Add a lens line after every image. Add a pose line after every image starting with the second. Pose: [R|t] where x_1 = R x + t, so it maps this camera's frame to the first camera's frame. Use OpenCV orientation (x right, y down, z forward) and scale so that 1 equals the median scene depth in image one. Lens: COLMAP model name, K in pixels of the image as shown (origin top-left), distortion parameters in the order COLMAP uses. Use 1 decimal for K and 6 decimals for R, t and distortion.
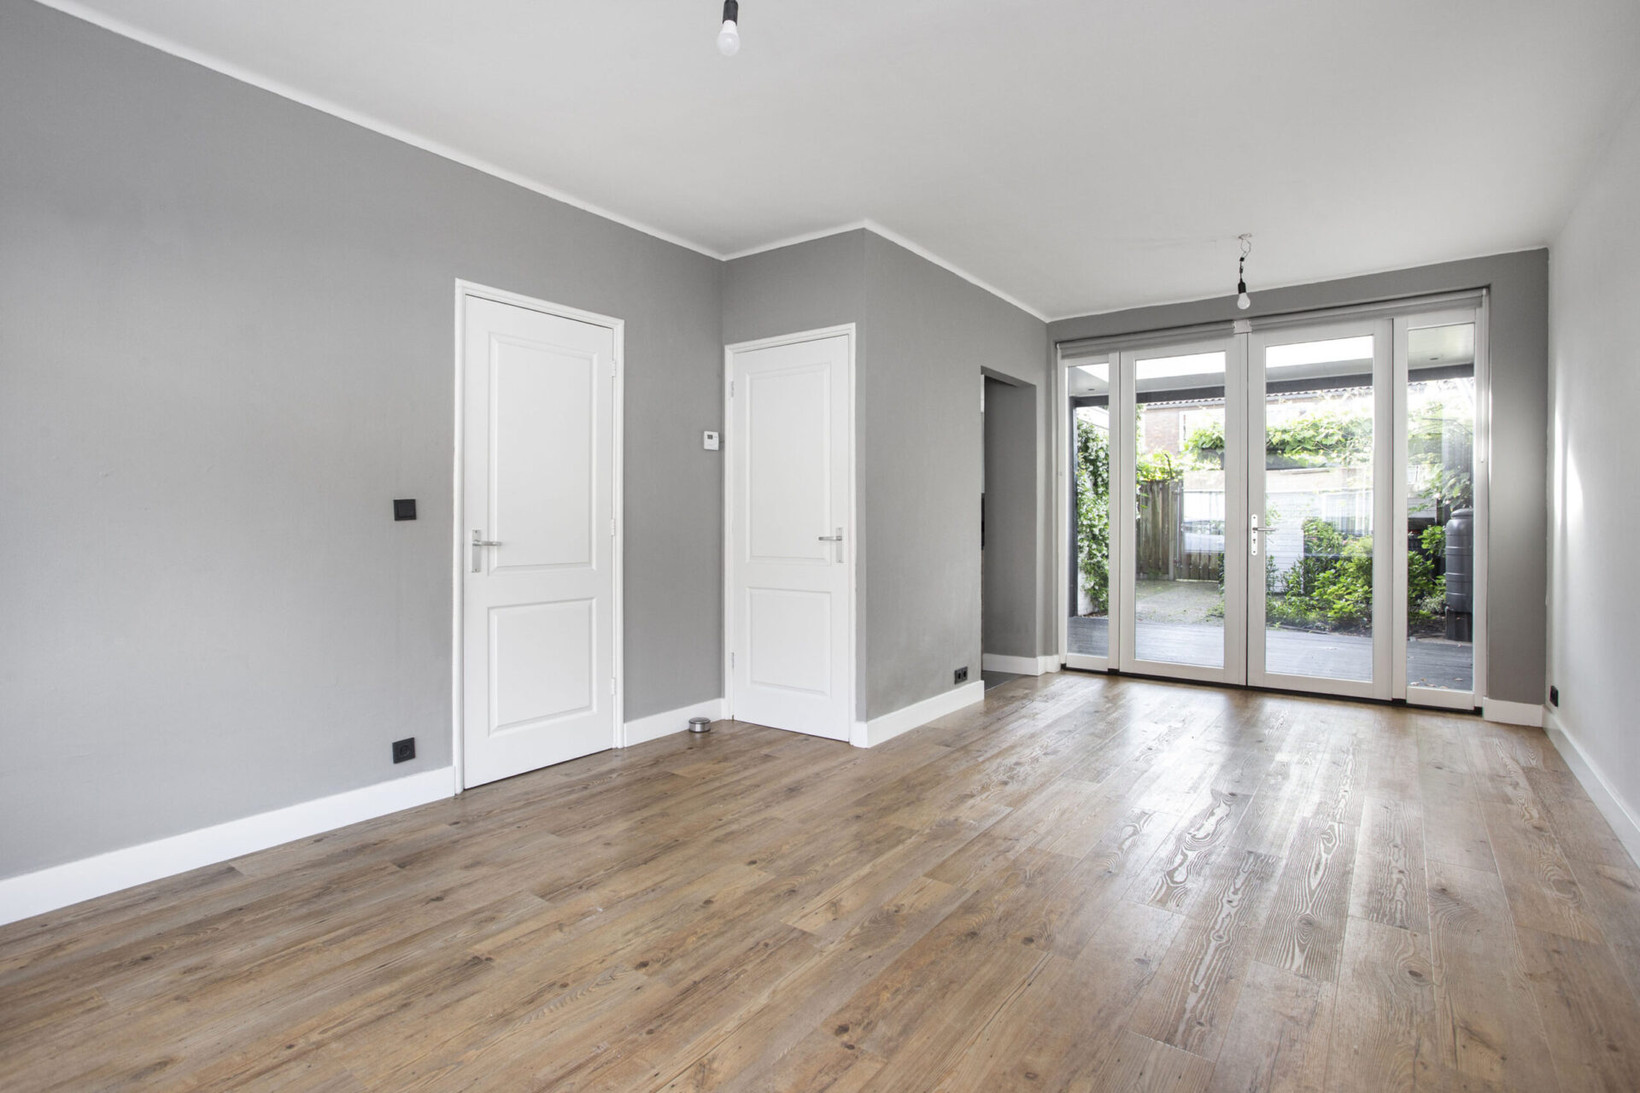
lens RADIAL K [[812.0, 0, 825.4], [0, 812.0, 531.2], [0, 0, 1]] dist [-0.032668, 0.006765]
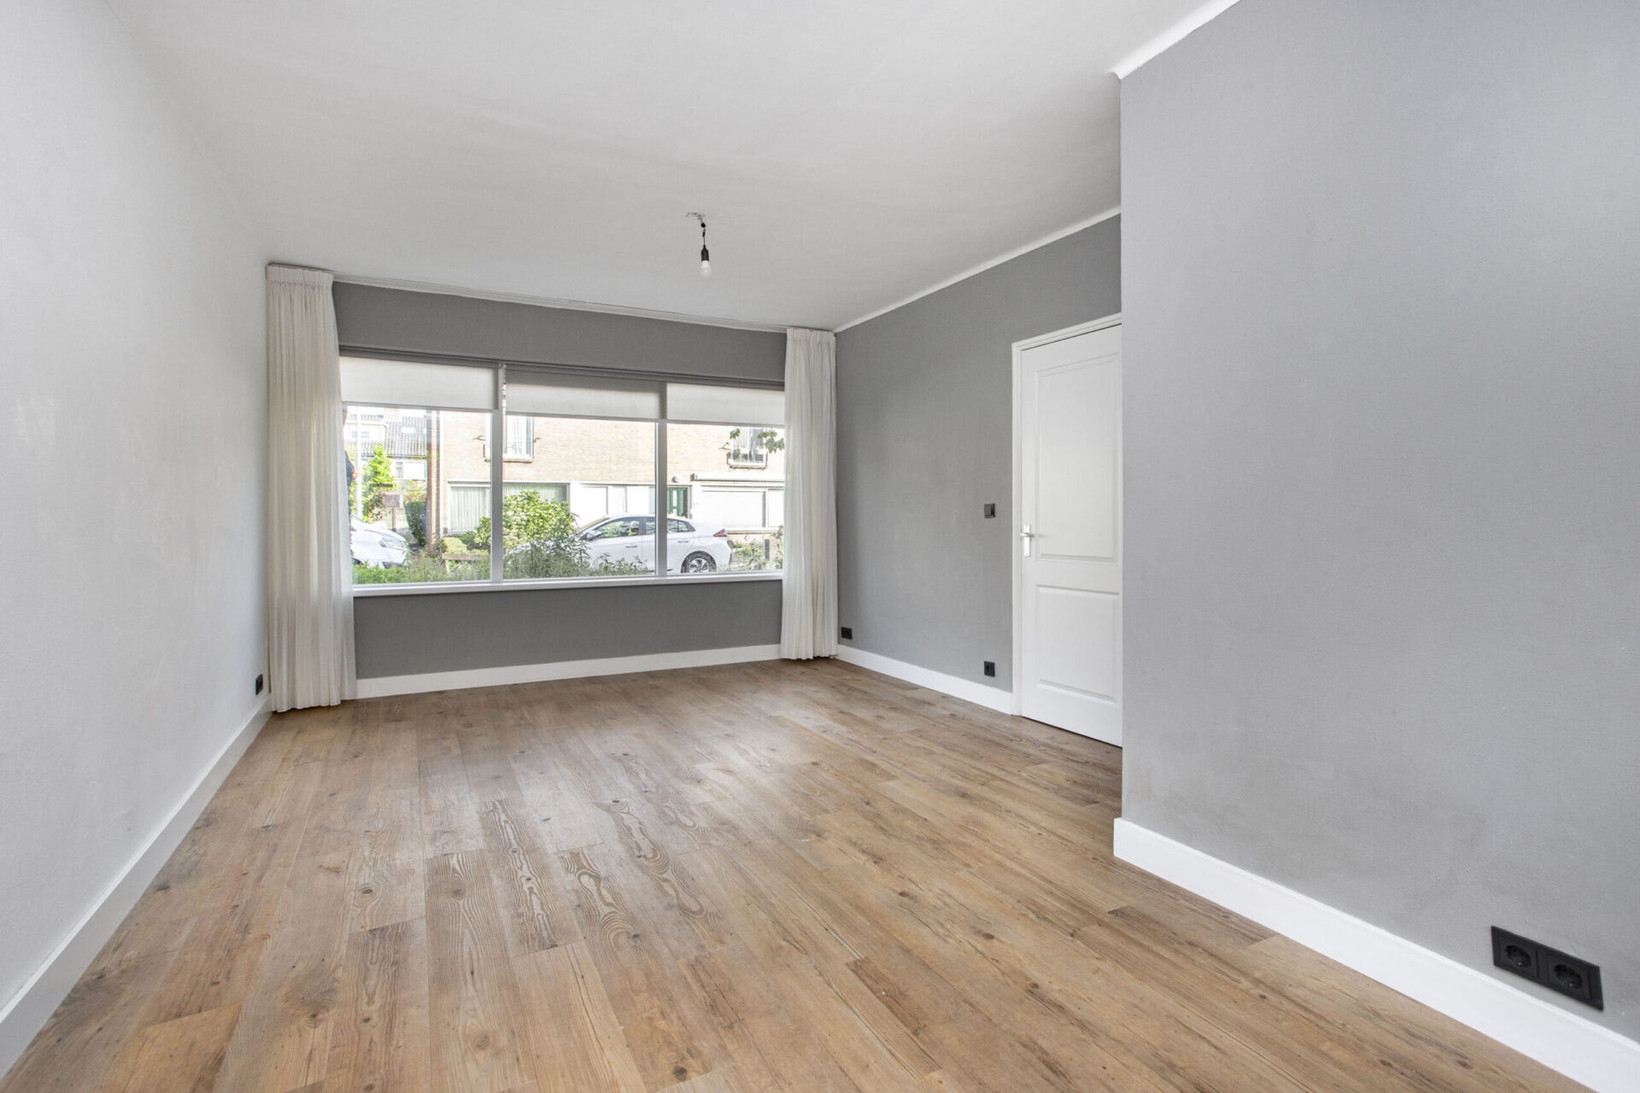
lens RADIAL K [[812.0, 0, 822.7], [0, 812.0, 534.3], [0, 0, 1]] dist [-0.032668, 0.006765]
pose [[-0.456963, 0.016291, -0.889337, 0.868735], [-0.006519, 0.999744, 0.021663, -0.012007], [0.889462, 0.015696, -0.456740, 1.252881]]
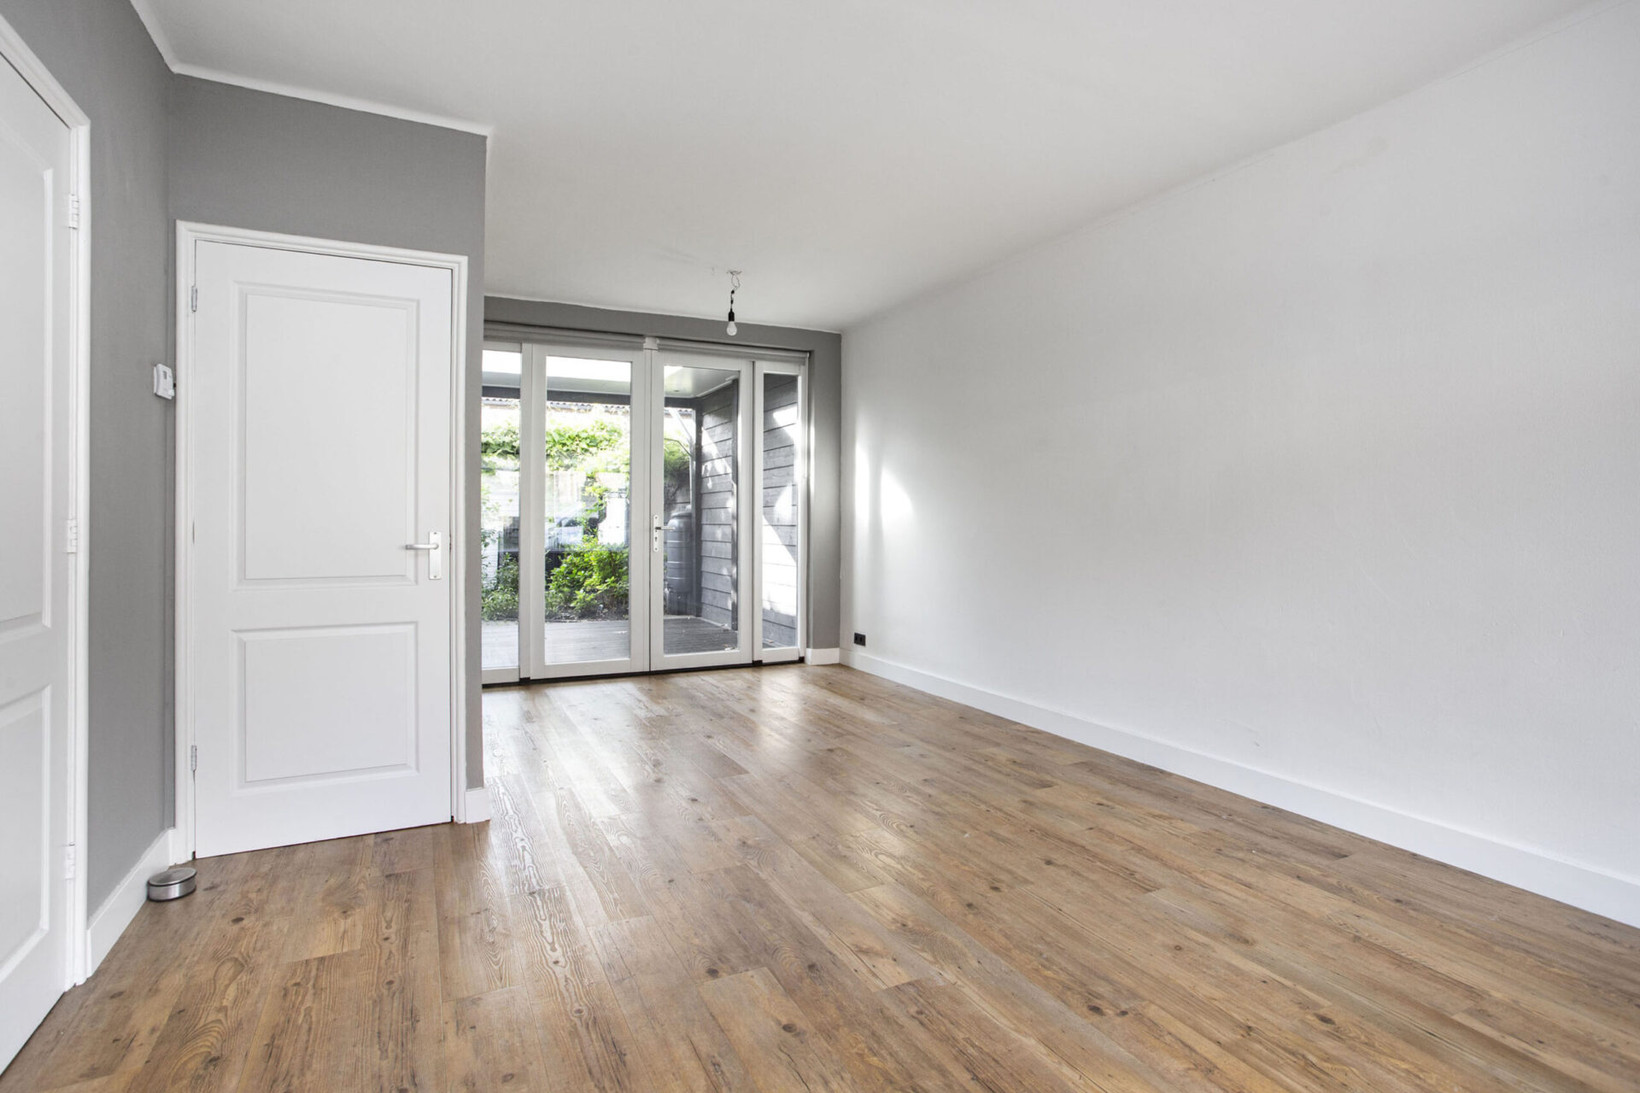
lens RADIAL K [[812.0, 0, 842.0], [0, 812.0, 523.0], [0, 0, 1]] dist [-0.032668, 0.006765]
pose [[0.457049, -0.003466, 0.889435, -0.536927], [0.011811, 0.999928, -0.002172, -0.006337], [-0.889363, 0.011498, 0.457057, 0.414068]]
